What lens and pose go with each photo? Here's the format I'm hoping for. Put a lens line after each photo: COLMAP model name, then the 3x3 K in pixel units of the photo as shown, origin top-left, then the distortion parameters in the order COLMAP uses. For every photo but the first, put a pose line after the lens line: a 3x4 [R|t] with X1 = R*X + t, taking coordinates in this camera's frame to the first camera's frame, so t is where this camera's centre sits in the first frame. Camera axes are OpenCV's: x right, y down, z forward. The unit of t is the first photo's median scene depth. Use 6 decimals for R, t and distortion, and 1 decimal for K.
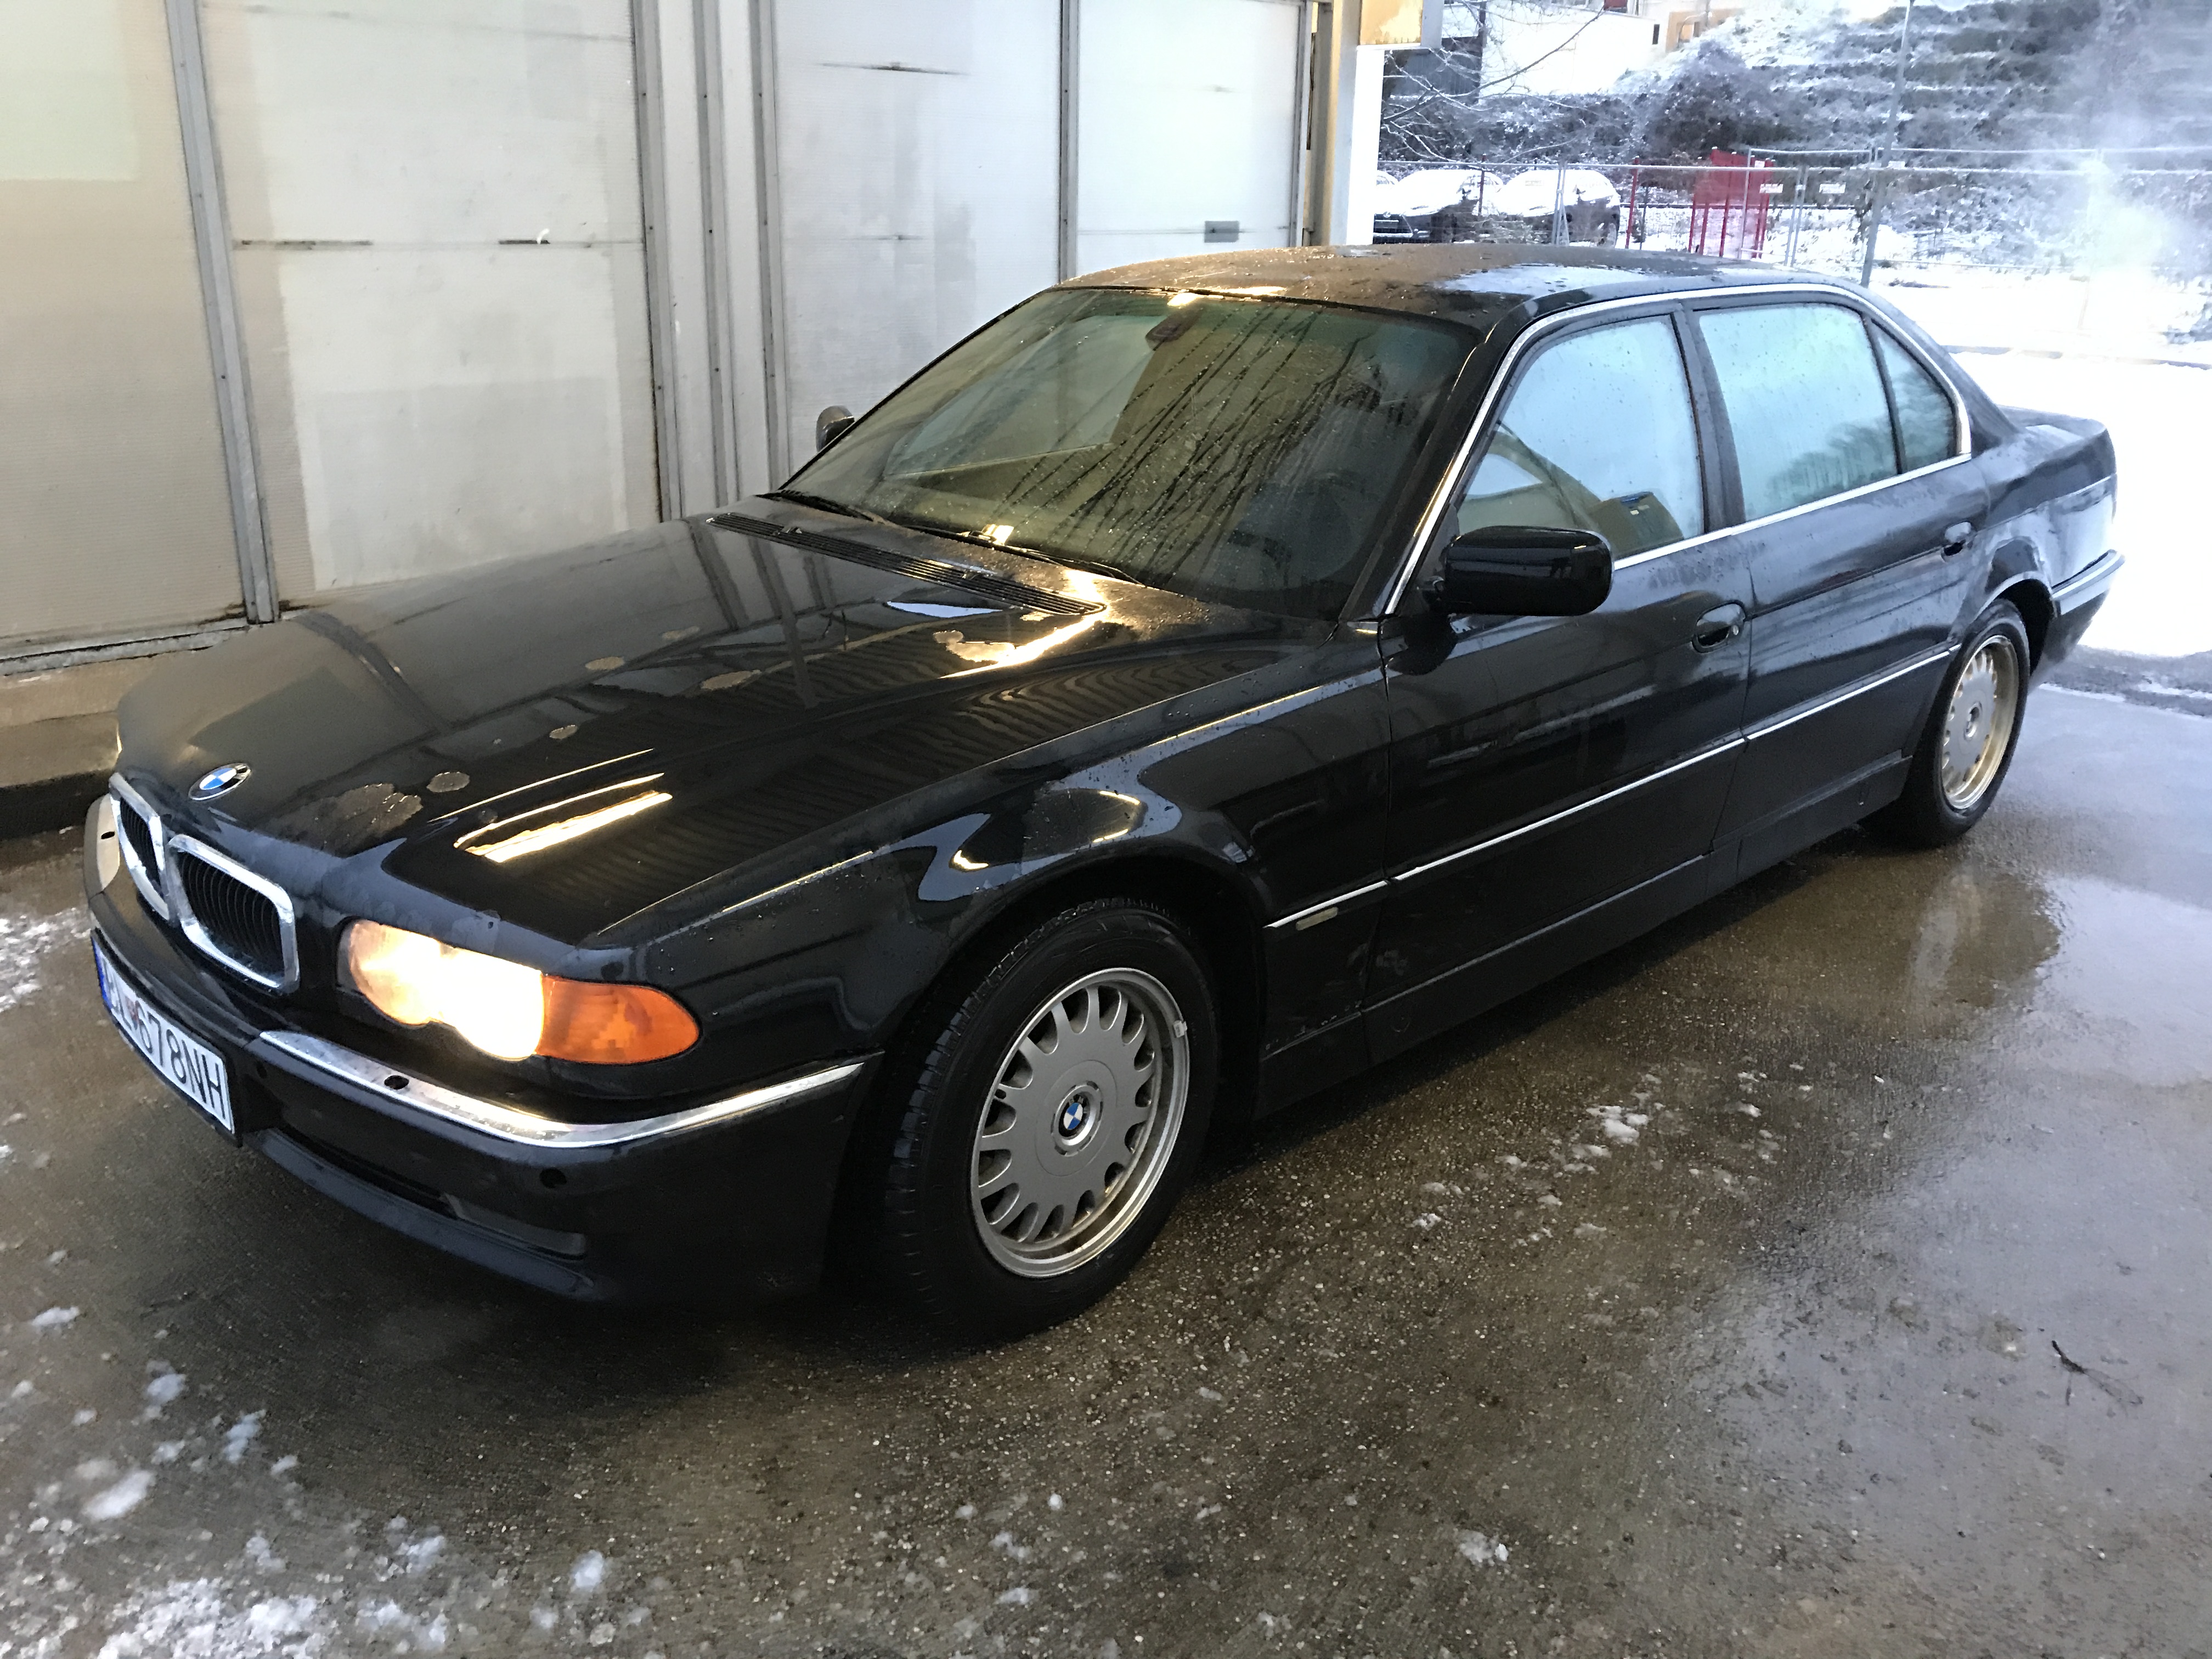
lens RADIAL K [[1807.3, 0, 1095.2], [0, 1807.3, 824.8], [0, 0, 1]] dist [0.002179, 0.013307]
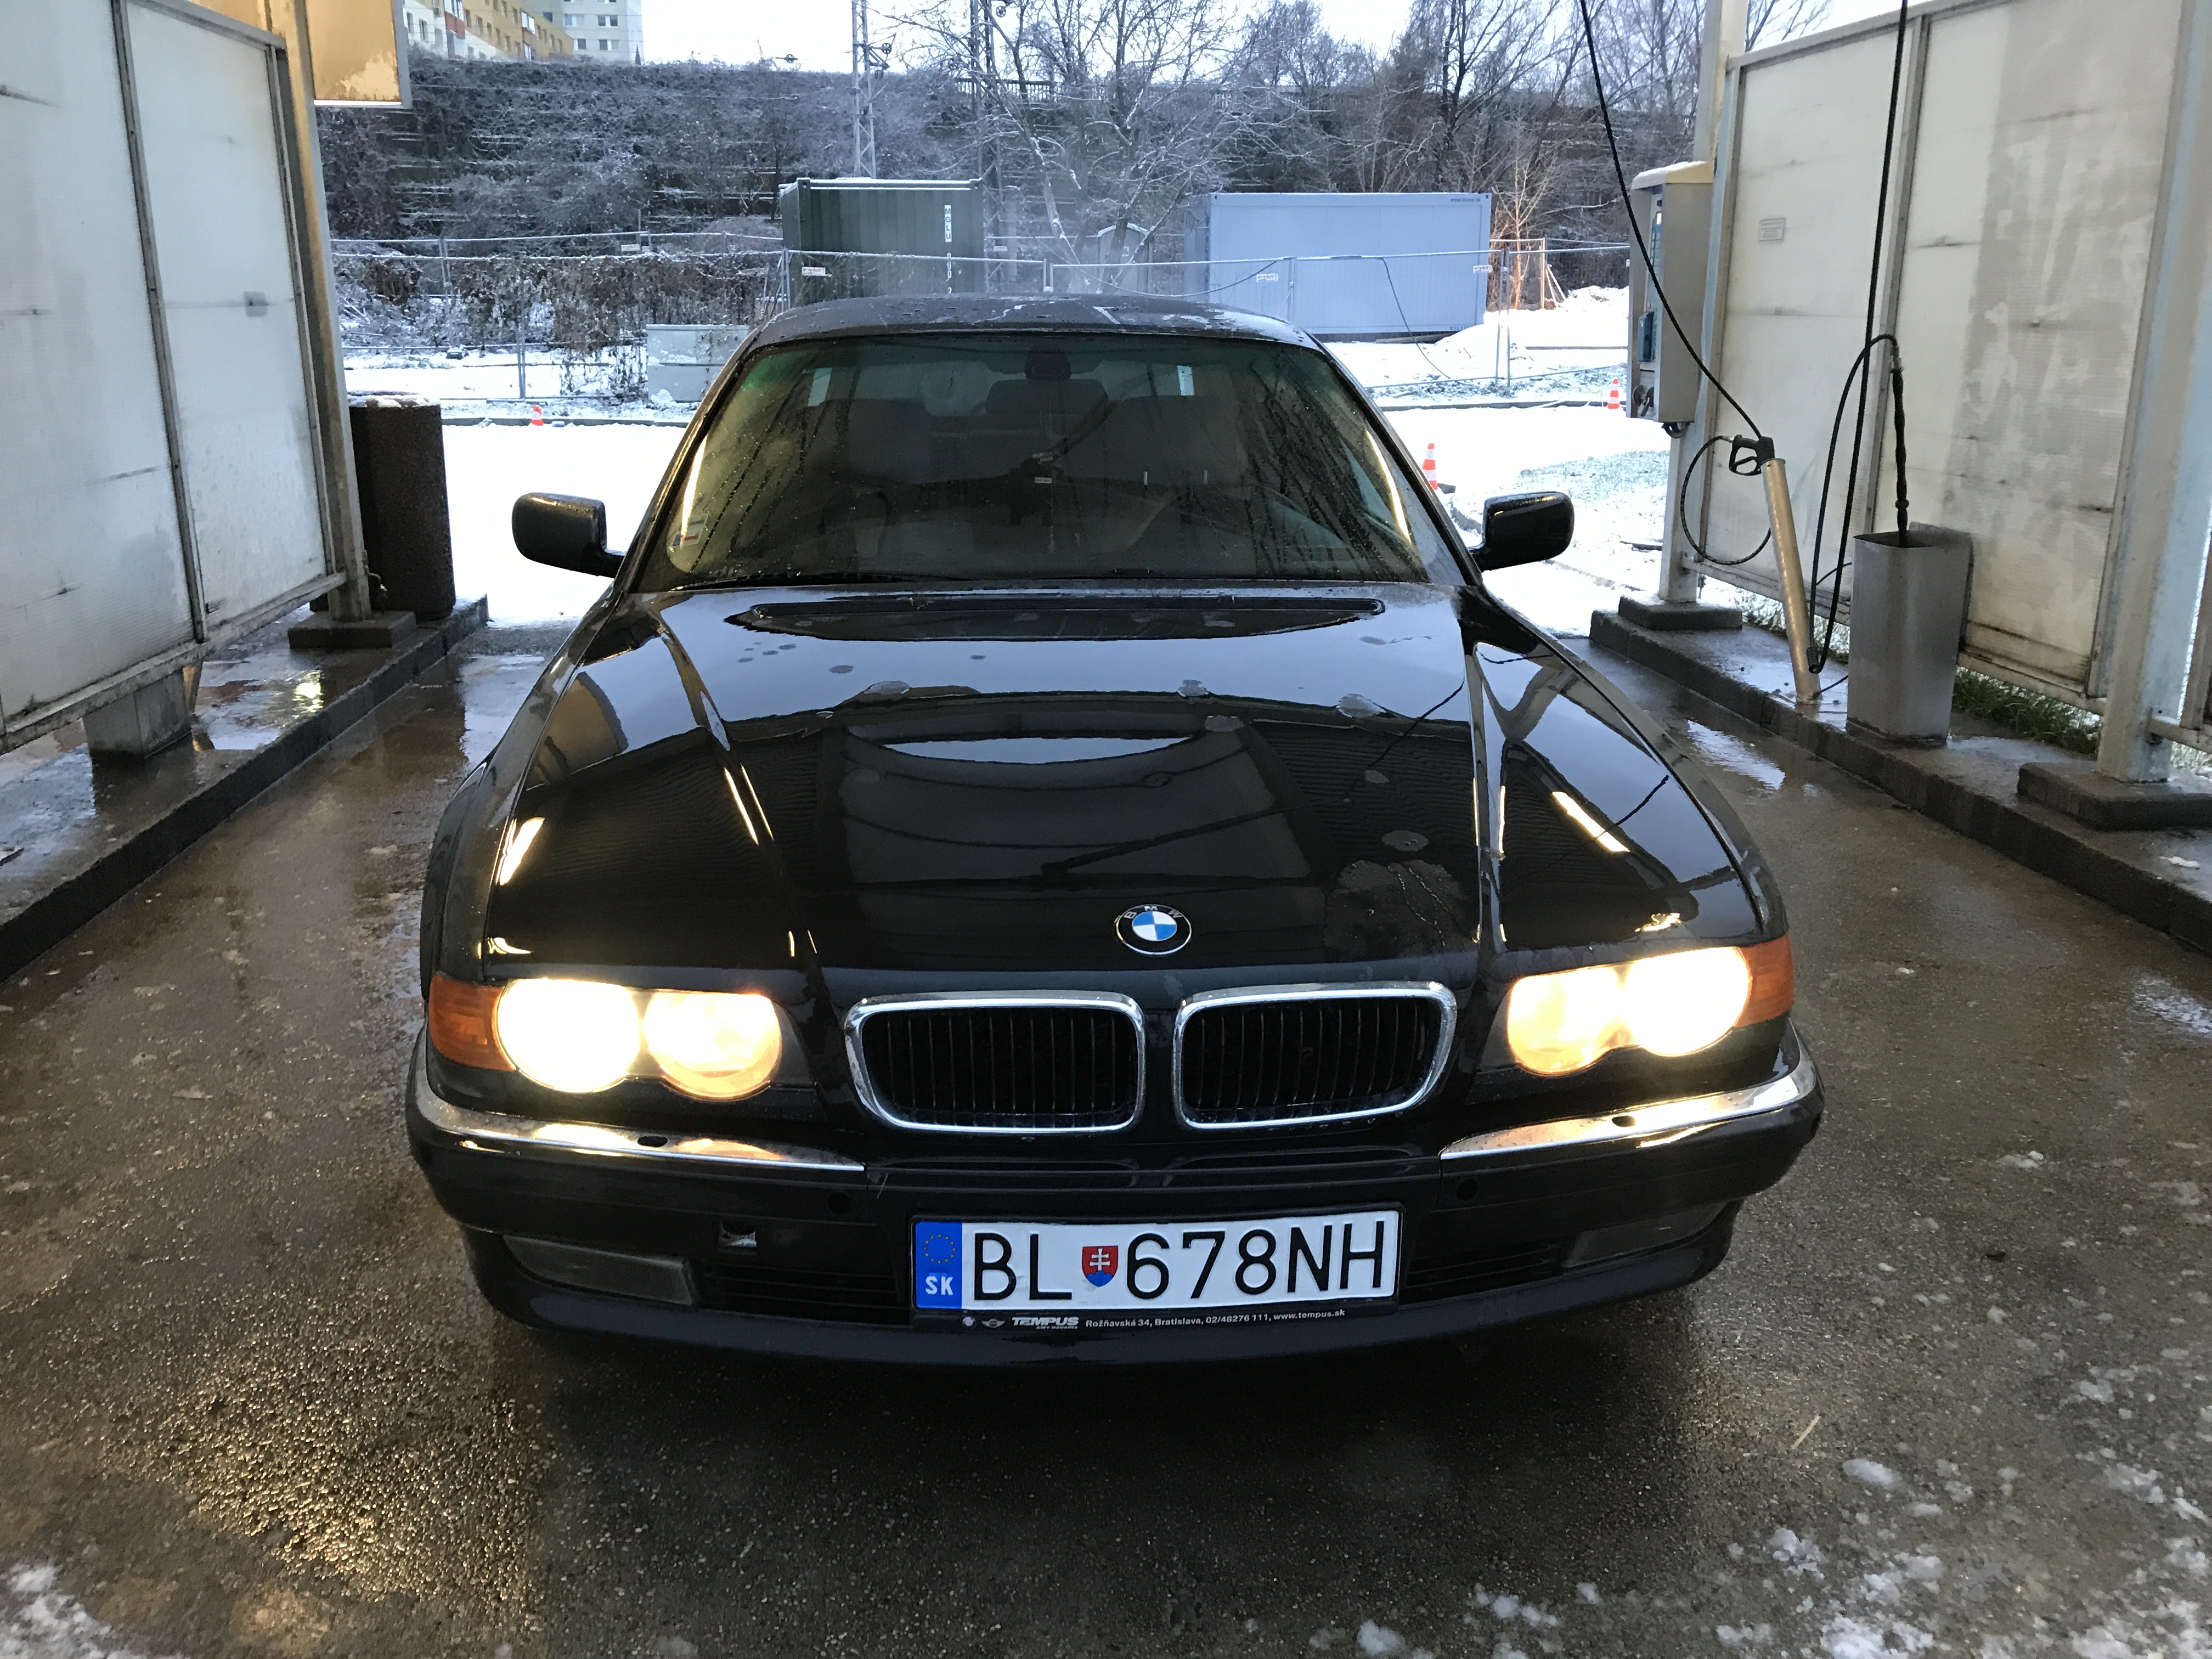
lens RADIAL K [[1807.3, 0, 1099.2], [0, 1807.3, 827.1], [0, 0, 1]] dist [0.002179, 0.013307]
pose [[0.630108, -0.234219, 0.740341, -0.441534], [0.267169, 0.960607, 0.076516, -0.054707], [-0.729098, 0.149583, 0.667863, 0.195125]]
